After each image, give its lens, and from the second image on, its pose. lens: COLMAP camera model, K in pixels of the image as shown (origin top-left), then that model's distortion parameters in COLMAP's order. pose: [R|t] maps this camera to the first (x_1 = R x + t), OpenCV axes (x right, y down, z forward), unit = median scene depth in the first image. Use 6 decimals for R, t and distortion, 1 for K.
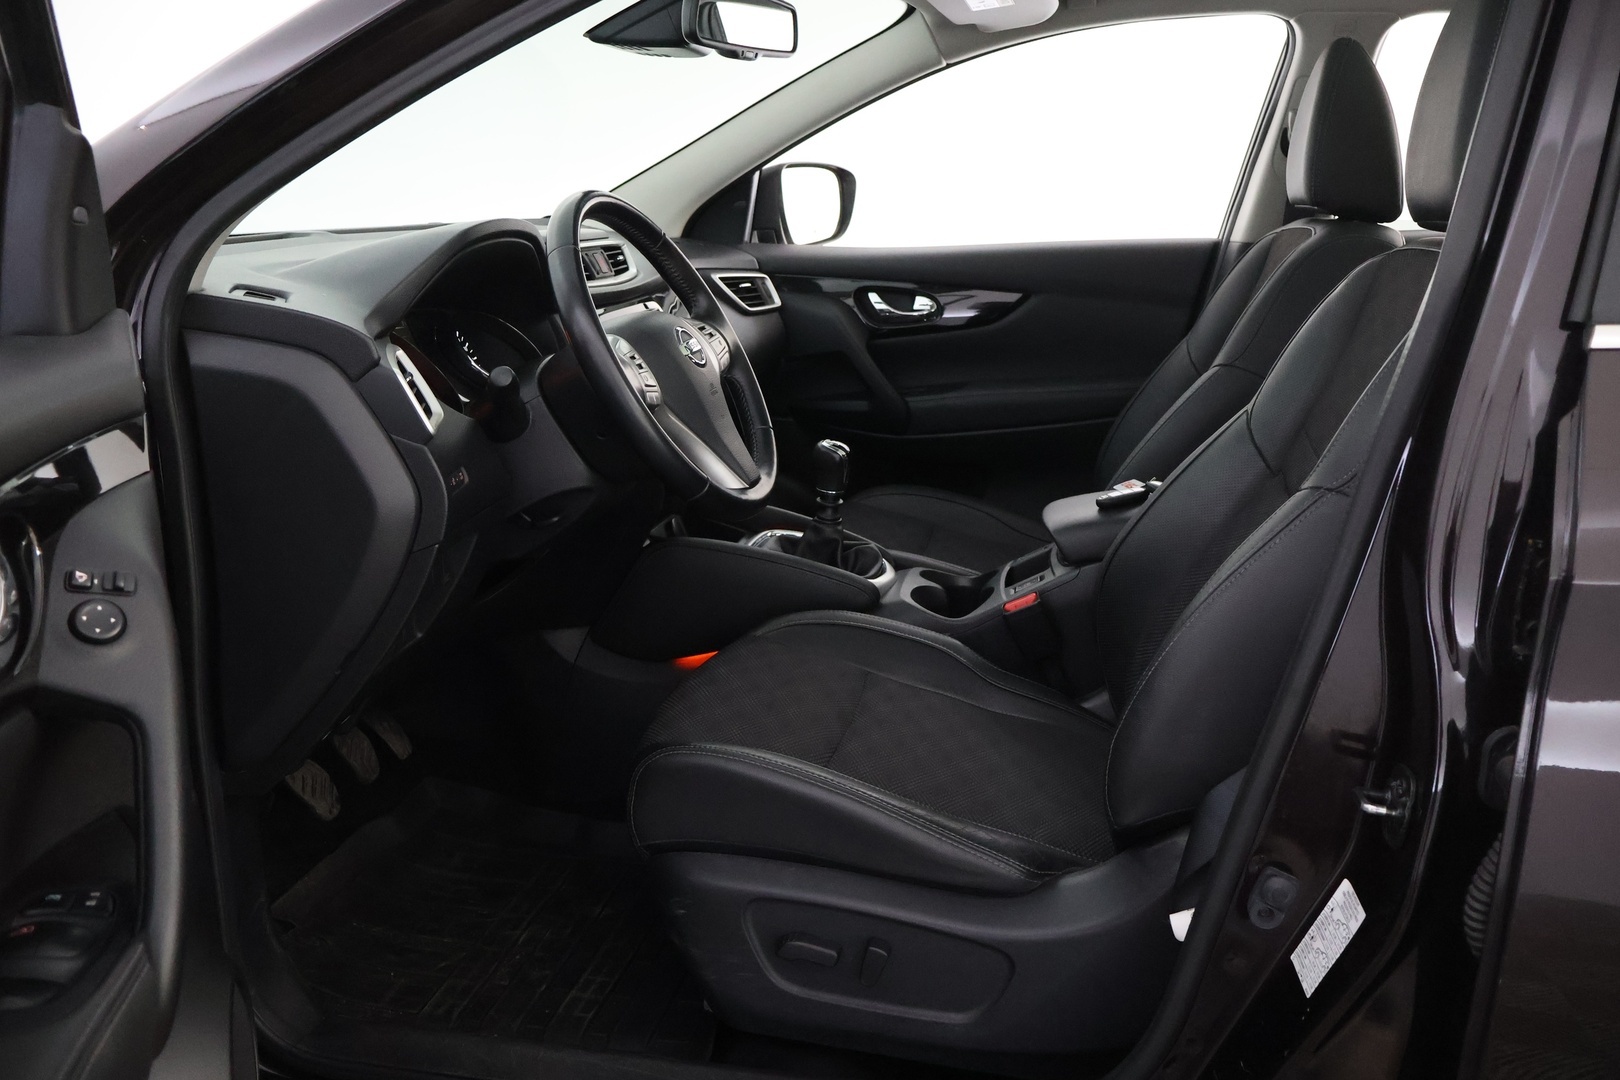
lens RADIAL K [[1378.7, 0, 806.7], [0, 1378.7, 544.1], [0, 0, 1]] dist [-0.000274, 0.012597]
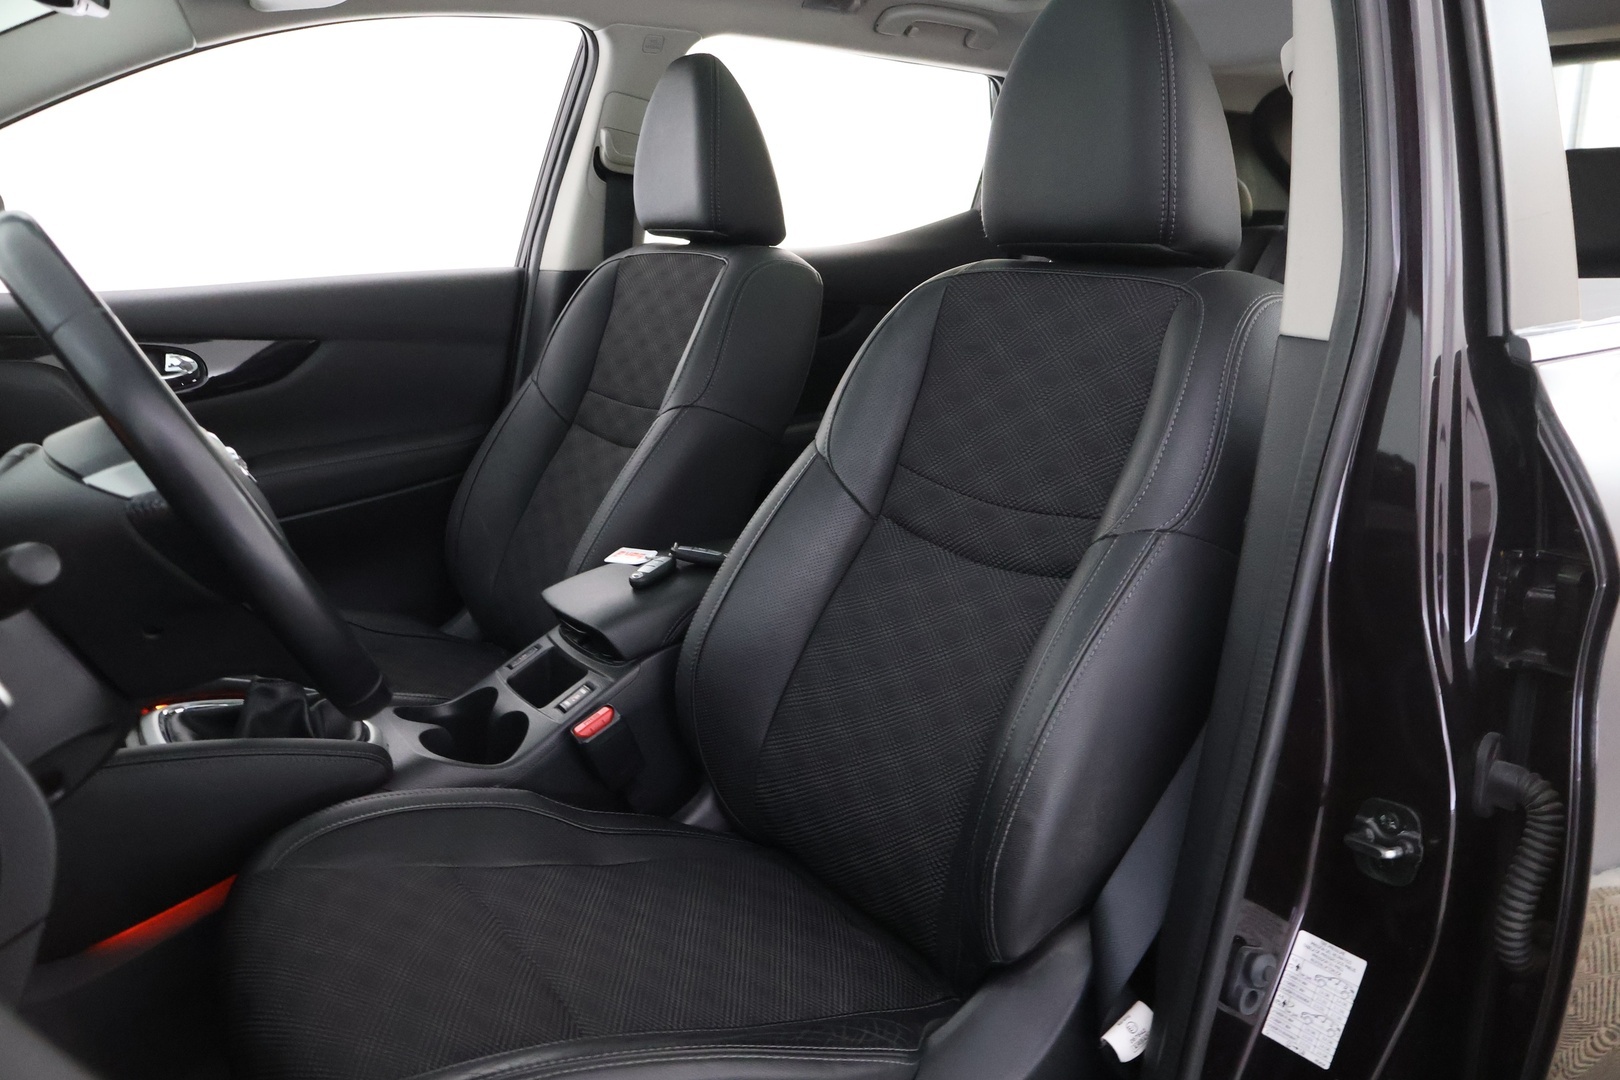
lens RADIAL K [[1378.7, 0, 806.7], [0, 1378.7, 544.1], [0, 0, 1]] dist [-0.000274, 0.012597]
pose [[0.723058, -0.162326, 0.671444, -0.227527], [0.173410, 0.983527, 0.051034, -0.064375], [-0.668667, 0.079535, 0.739296, 0.253266]]
